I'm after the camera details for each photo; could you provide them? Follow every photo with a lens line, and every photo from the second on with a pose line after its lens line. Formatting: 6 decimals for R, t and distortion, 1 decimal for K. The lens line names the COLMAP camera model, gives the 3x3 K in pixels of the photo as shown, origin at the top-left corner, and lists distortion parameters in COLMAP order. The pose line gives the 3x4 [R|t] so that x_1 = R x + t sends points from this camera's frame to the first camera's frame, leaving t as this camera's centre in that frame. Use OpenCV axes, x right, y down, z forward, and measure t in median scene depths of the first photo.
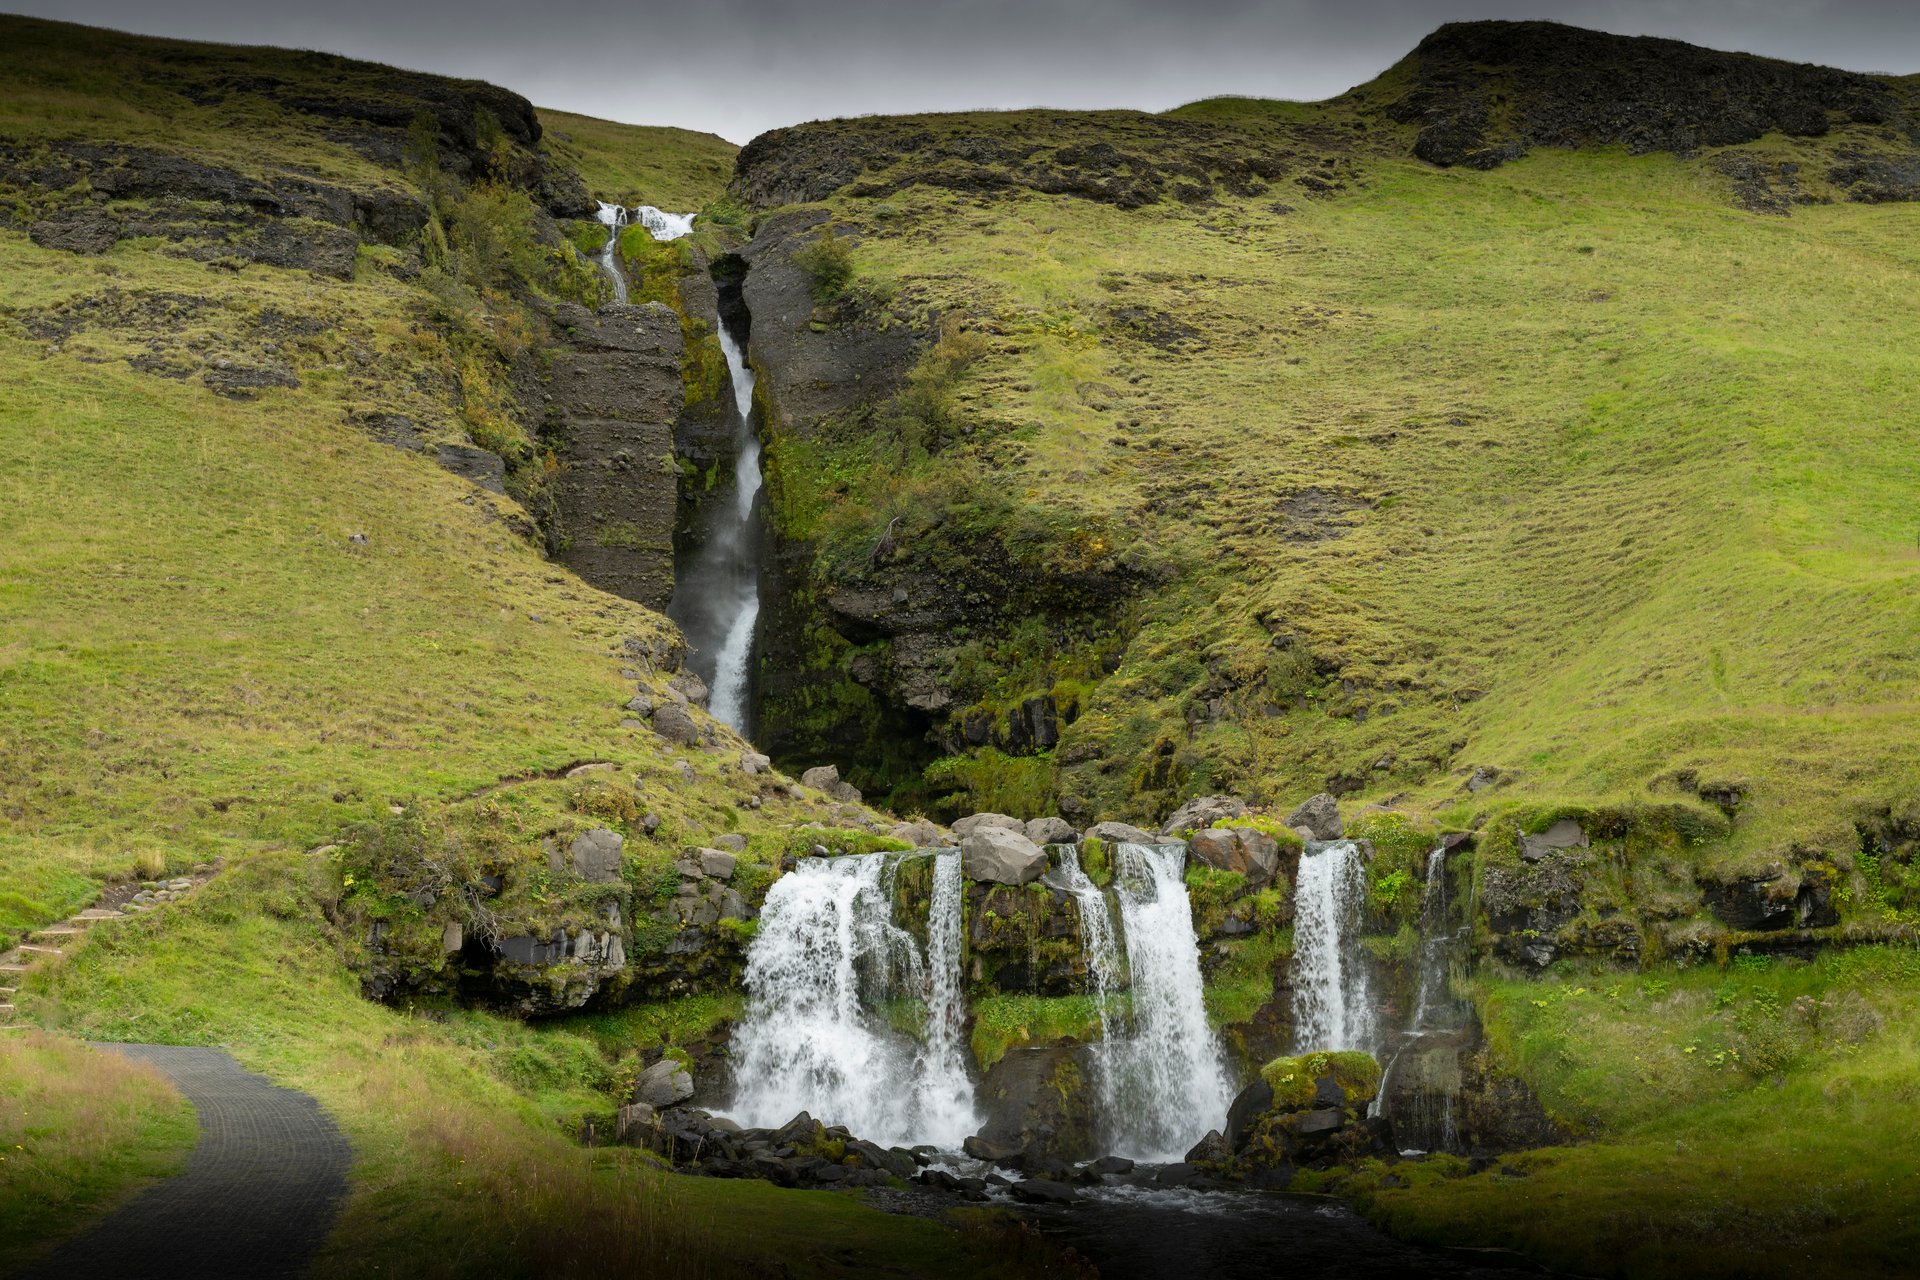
lens RADIAL K [[2368.5, 0, 959.4], [0, 2368.5, 642.6], [0, 0, 1]] dist [0.005655, 0.000000]
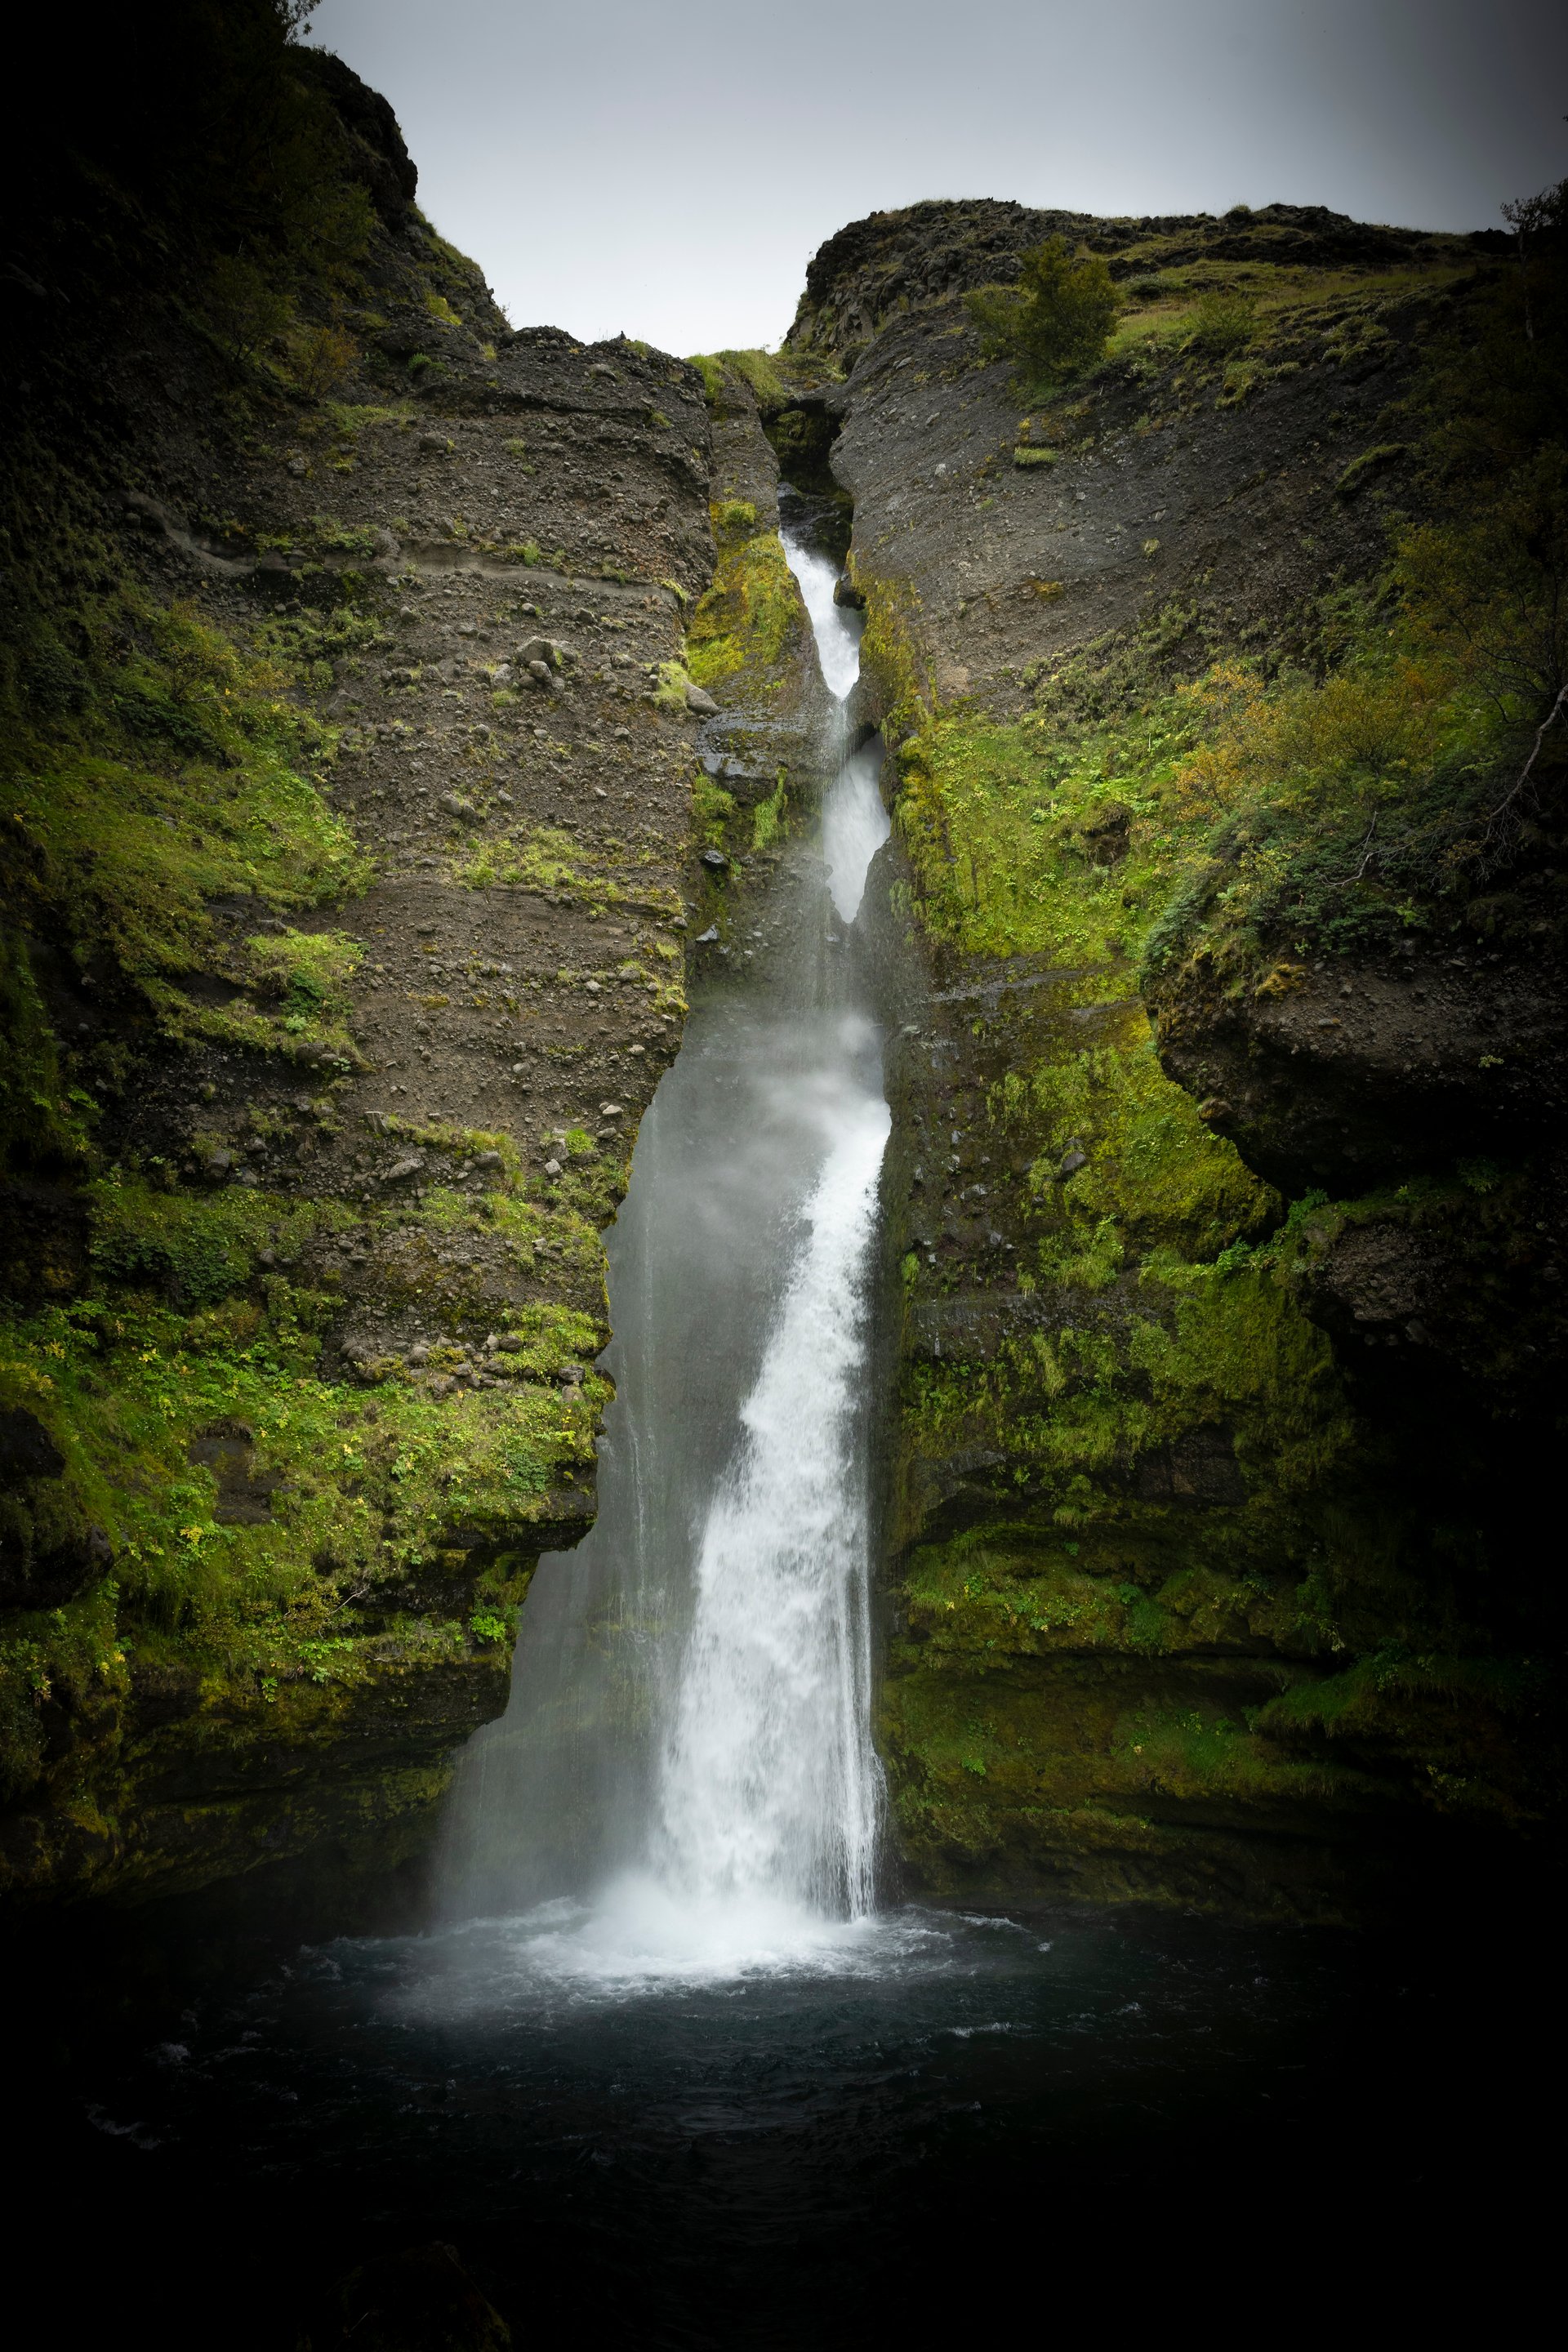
lens RADIAL K [[2901.4, 0, 785.4], [0, 2901.4, 1175.4], [0, 0, 1]] dist [0.005655, 0.000000]
pose [[0.997212, 0.019038, -0.072151, -0.068474], [-0.021652, 0.999131, -0.035621, 0.010624], [0.071411, 0.037084, 0.996757, 0.534285]]
